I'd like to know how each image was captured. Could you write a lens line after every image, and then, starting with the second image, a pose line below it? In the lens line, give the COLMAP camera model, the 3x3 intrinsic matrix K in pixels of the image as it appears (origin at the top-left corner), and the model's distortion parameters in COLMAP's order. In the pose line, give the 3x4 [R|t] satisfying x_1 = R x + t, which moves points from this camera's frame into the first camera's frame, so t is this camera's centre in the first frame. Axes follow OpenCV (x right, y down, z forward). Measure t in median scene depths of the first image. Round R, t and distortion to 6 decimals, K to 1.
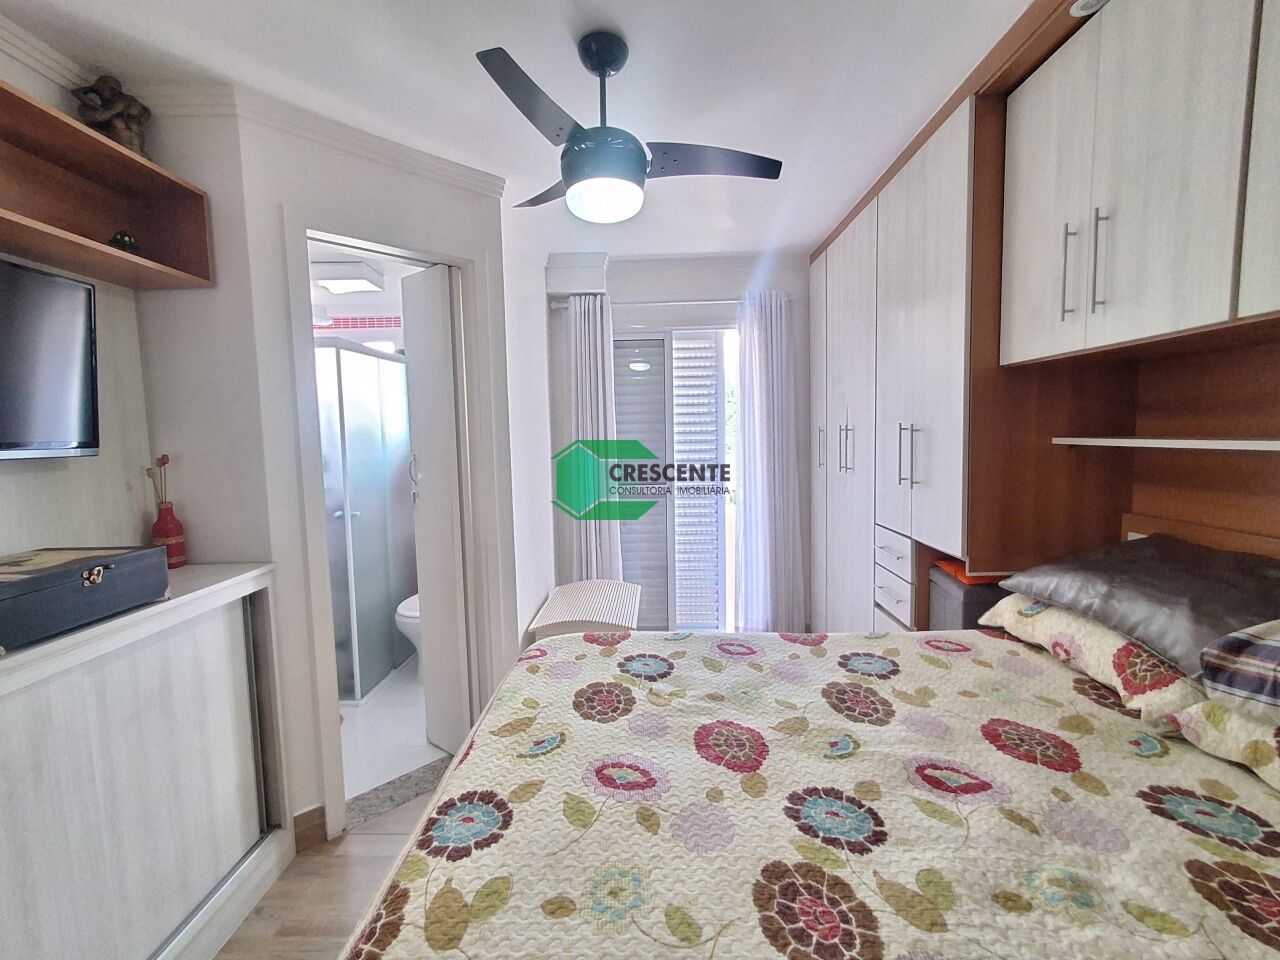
lens RADIAL K [[583.1, 0, 640.0], [0, 583.1, 480.0], [0, 0, 1]] dist [0.001592, -0.000910]
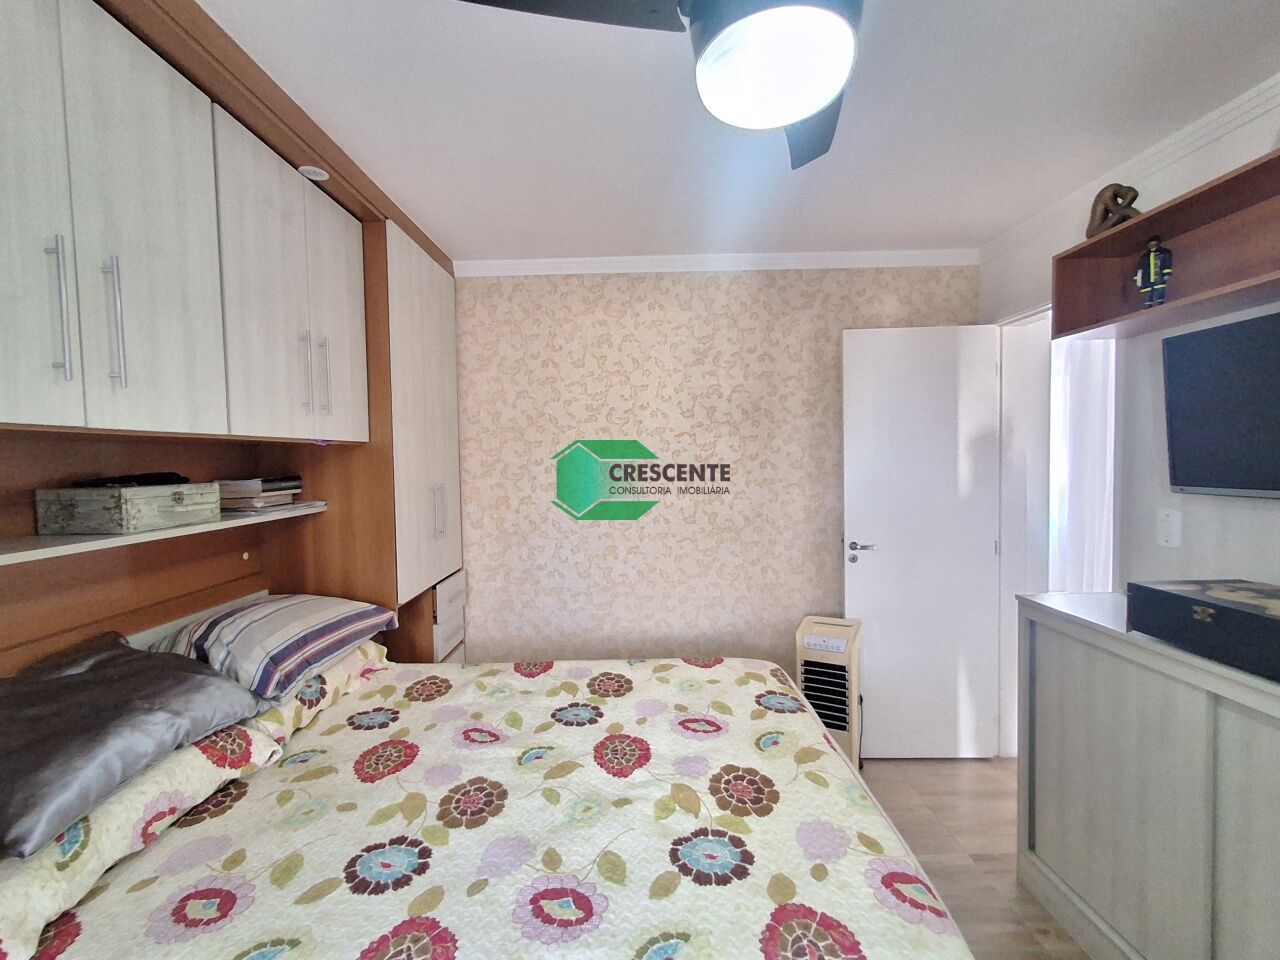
lens RADIAL K [[583.1, 0, 640.0], [0, 583.1, 480.0], [0, 0, 1]] dist [0.001592, -0.000910]
pose [[-0.998799, 0.045213, -0.018861, 0.100778], [0.042691, 0.992141, 0.117619, -0.235417], [0.024031, 0.116672, -0.992880, 1.903774]]
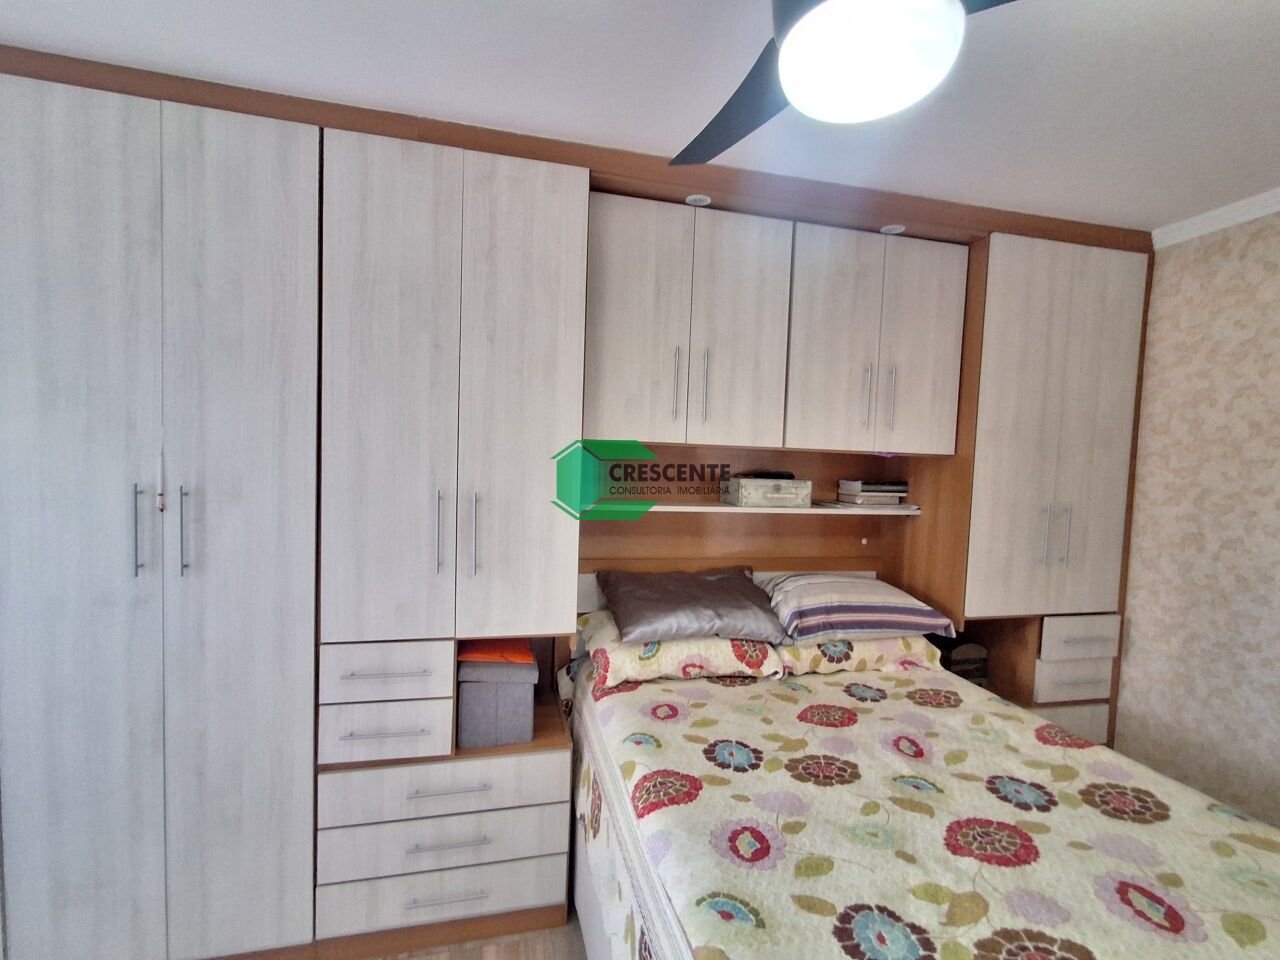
lens RADIAL K [[586.3, 0, 640.0], [0, 586.3, 480.0], [0, 0, 1]] dist [0.015330, 0.000263]
pose [[-0.276623, -0.026599, 0.960610, -0.575228], [0.044196, 0.998207, 0.040367, -0.217733], [-0.959962, 0.053622, -0.274952, 1.619293]]
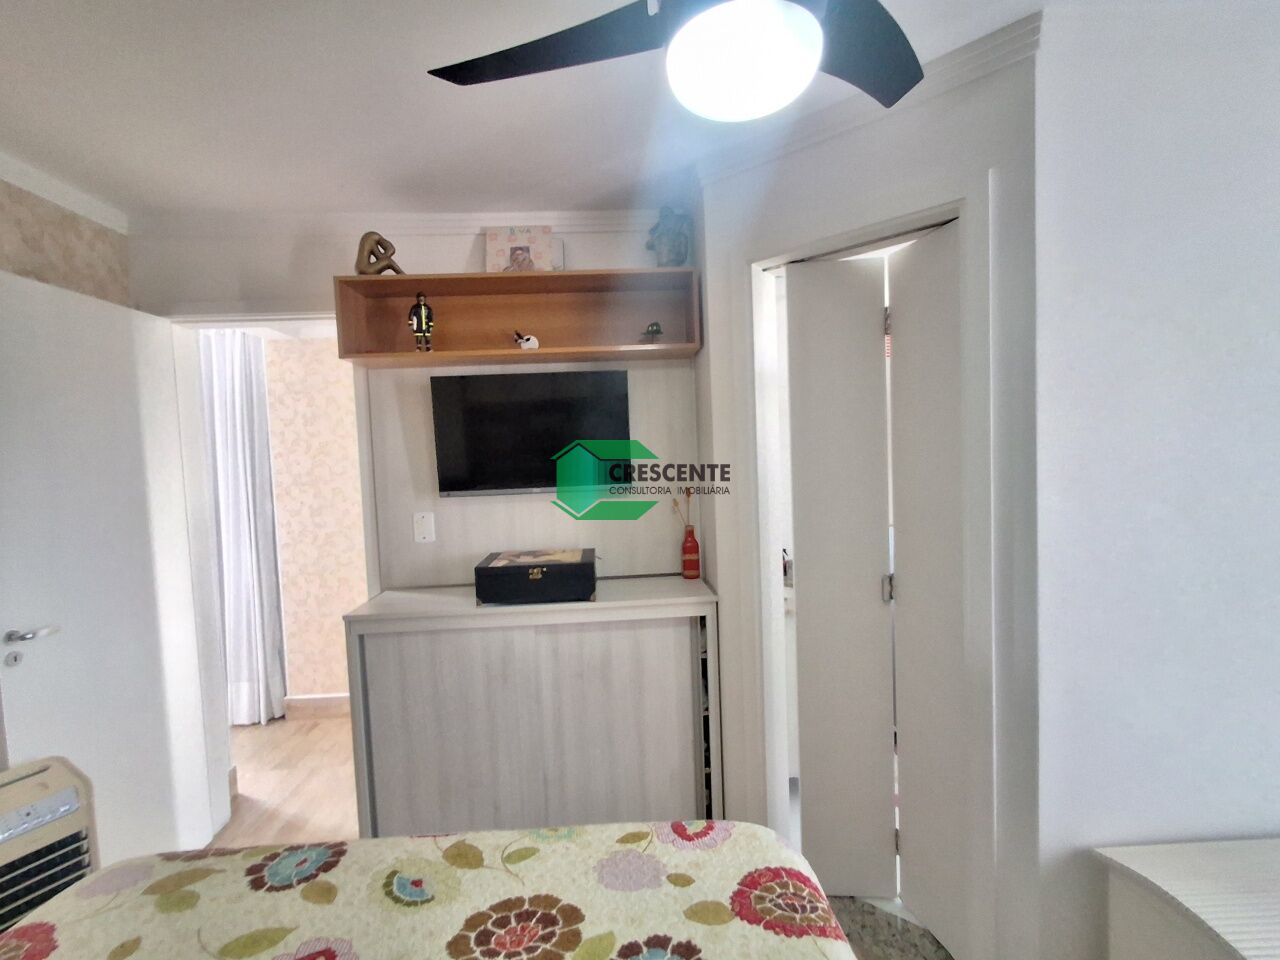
lens RADIAL K [[571.0, 0, 630.0], [0, 571.0, 496.5], [0, 0, 1]] dist [0.000912, -0.000205]
pose [[0.058072, 0.096132, -0.993673, 0.553676], [-0.043146, 0.994665, 0.093706, -0.185755], [0.997380, 0.037432, 0.061910, 1.089069]]
